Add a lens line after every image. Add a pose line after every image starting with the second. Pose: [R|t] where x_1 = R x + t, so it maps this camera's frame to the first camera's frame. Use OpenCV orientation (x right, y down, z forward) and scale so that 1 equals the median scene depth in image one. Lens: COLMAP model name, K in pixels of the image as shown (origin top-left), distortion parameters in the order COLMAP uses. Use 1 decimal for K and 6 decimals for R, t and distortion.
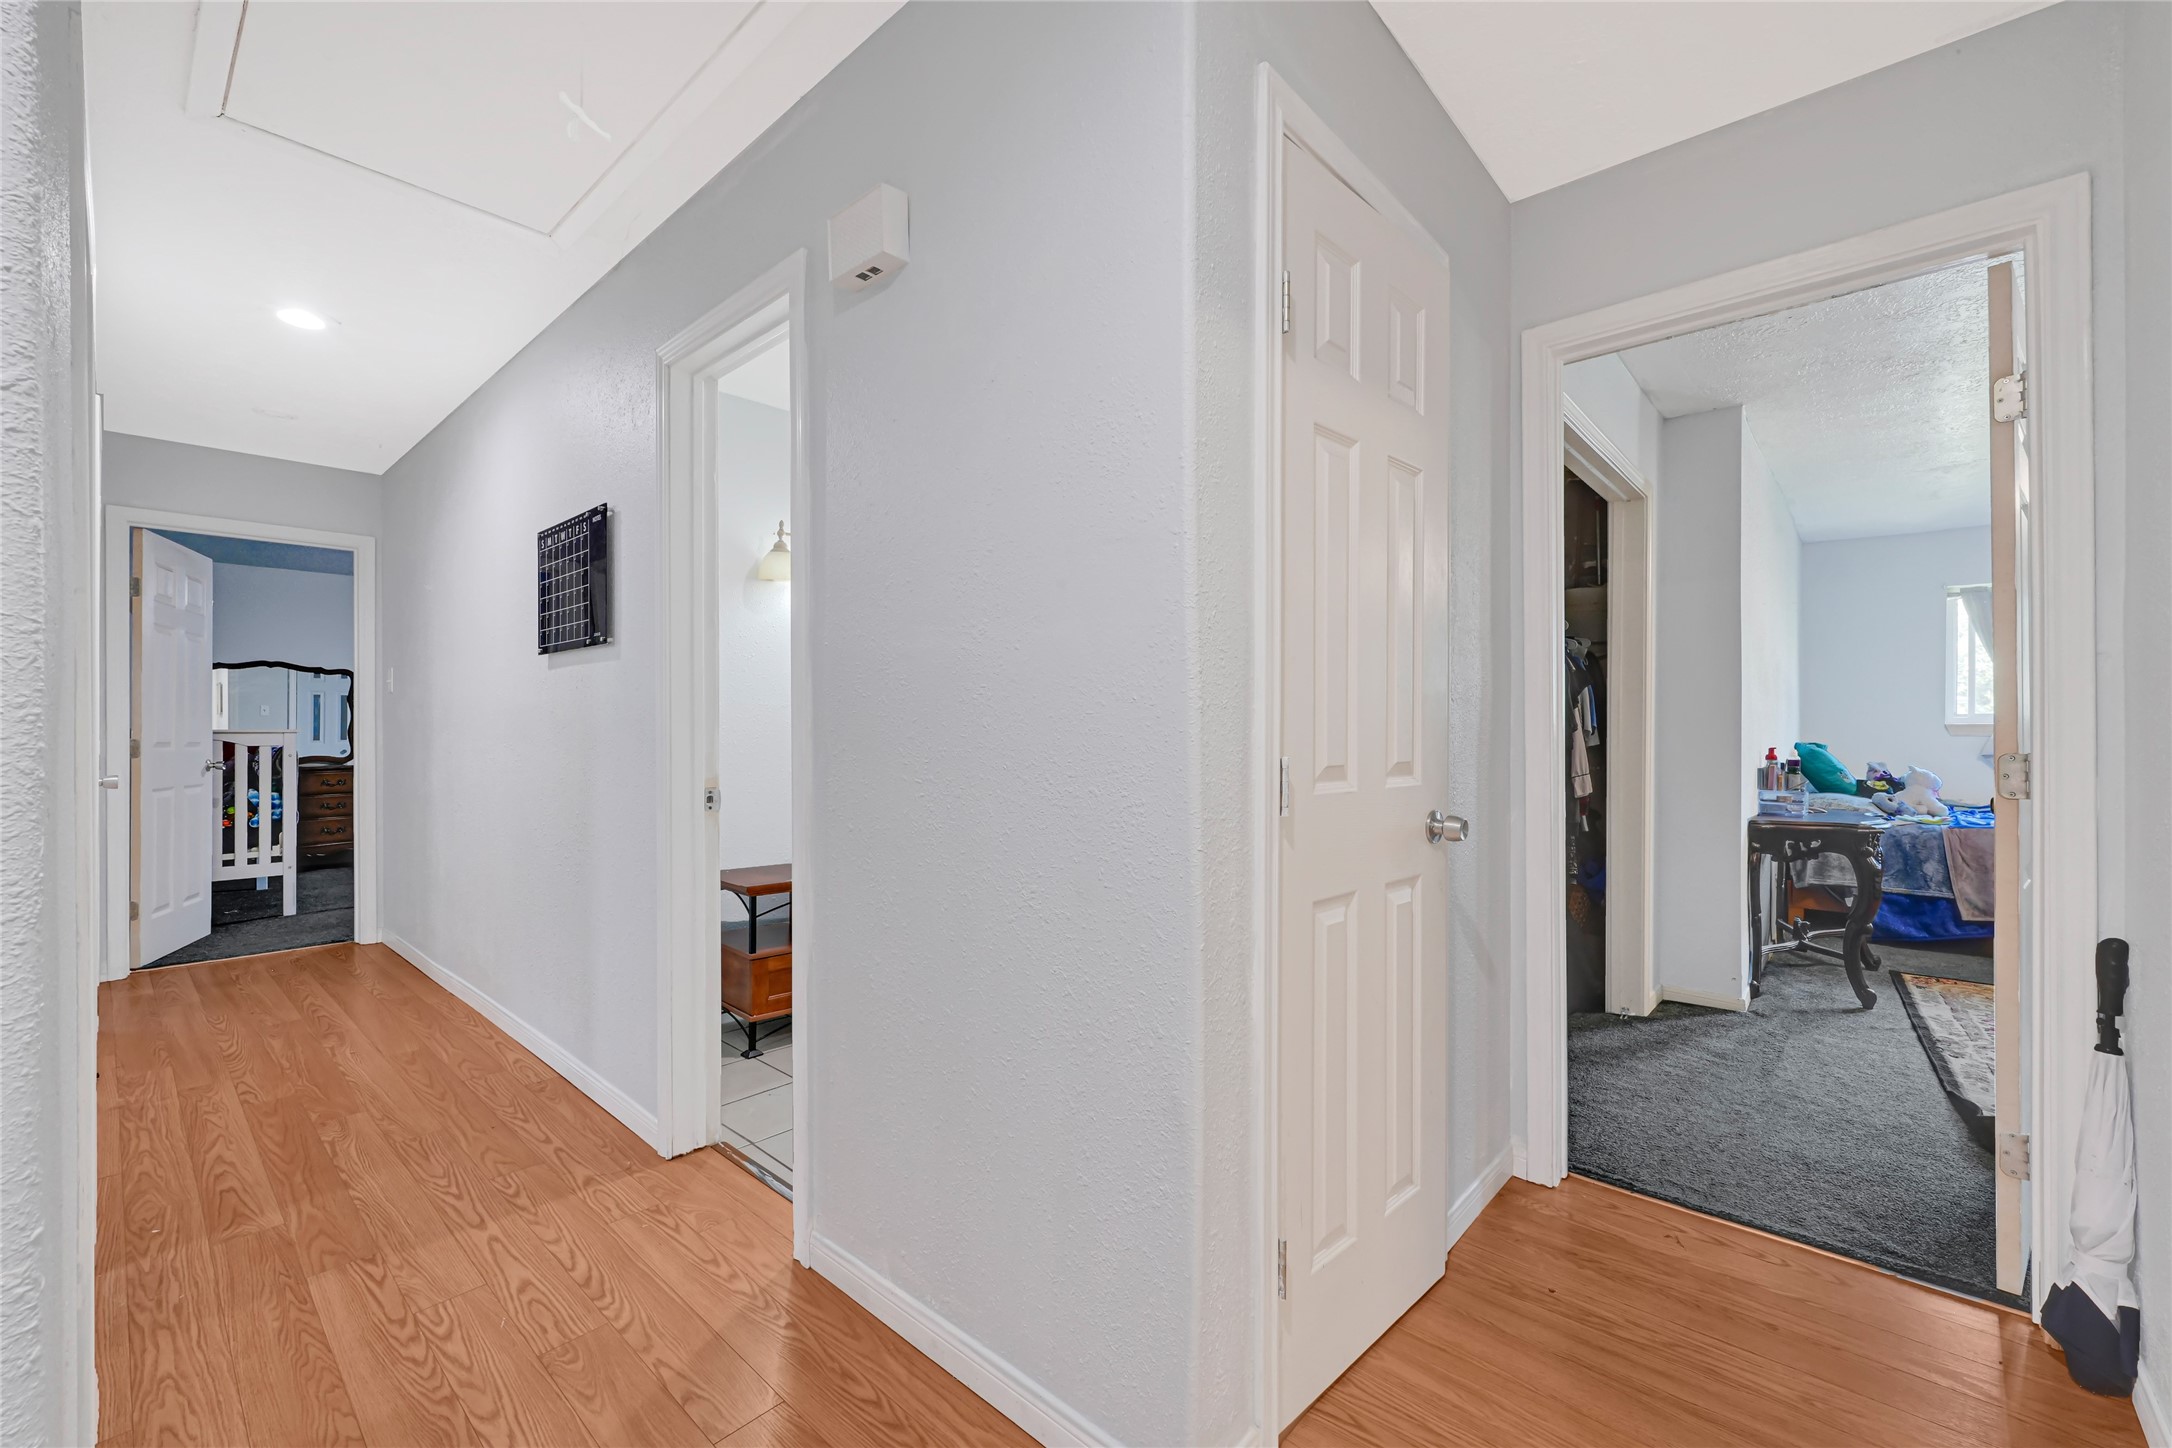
lens RADIAL K [[914.0, 0, 1100.4], [0, 914.0, 721.6], [0, 0, 1]] dist [0.000446, 0.000114]
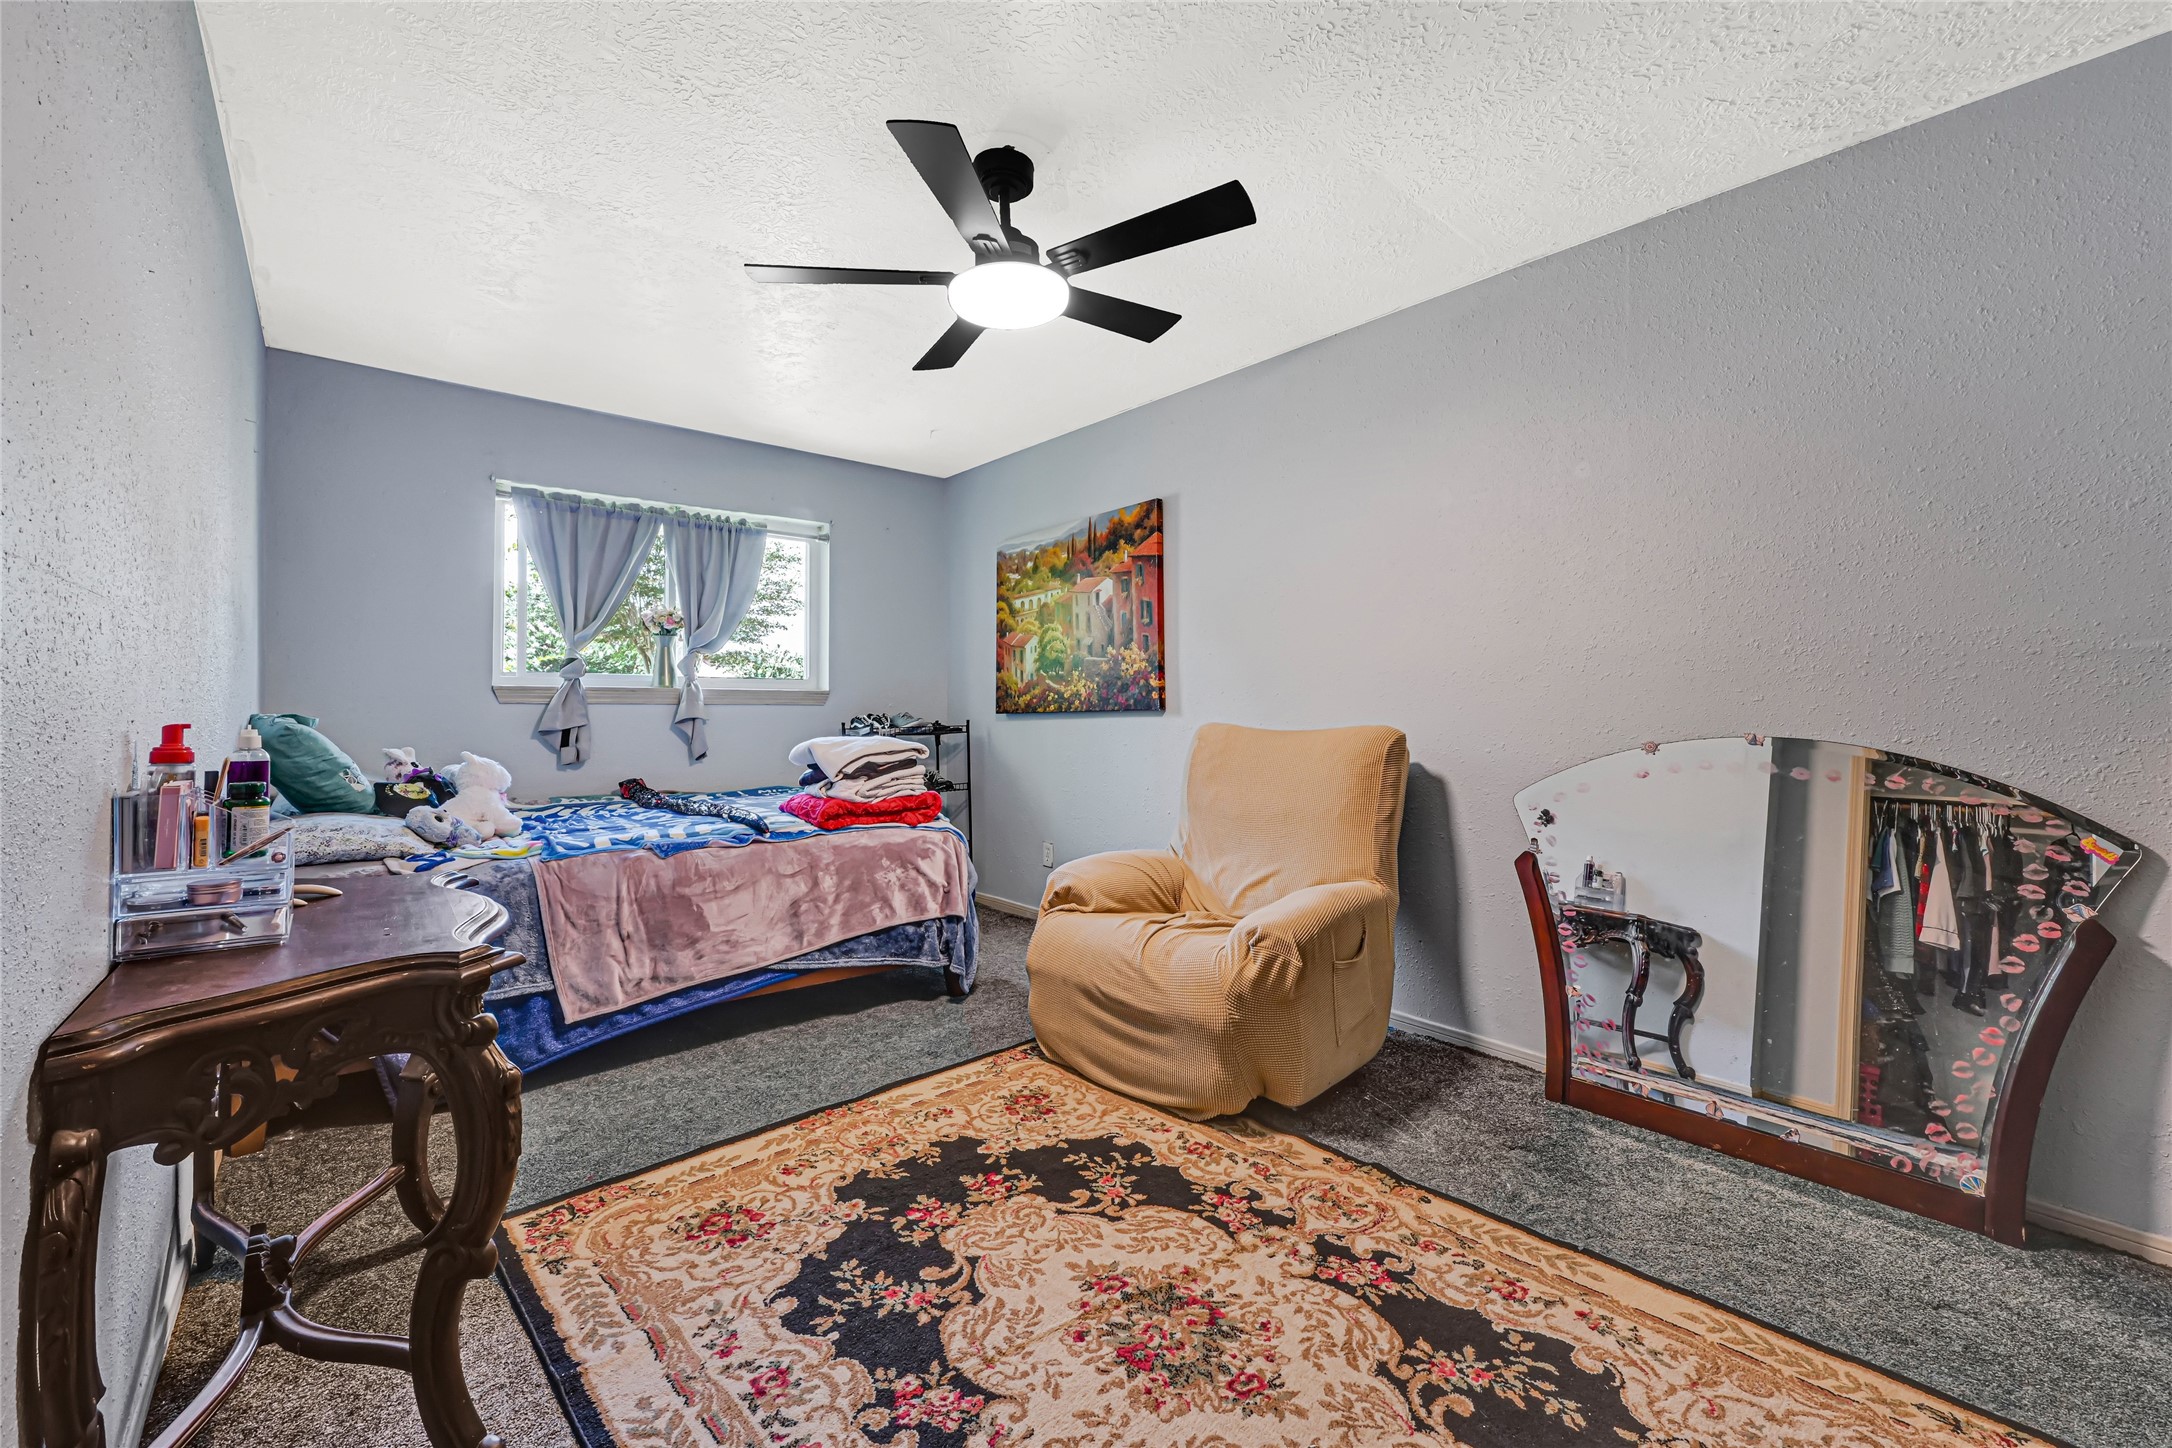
lens RADIAL K [[914.0, 0, 1100.4], [0, 914.0, 721.6], [0, 0, 1]] dist [0.000446, 0.000114]
pose [[0.164419, -0.008077, 0.986358, 0.434568], [-0.017354, 0.999788, 0.011080, 0.016958], [-0.986238, -0.018939, 0.164244, 0.578032]]
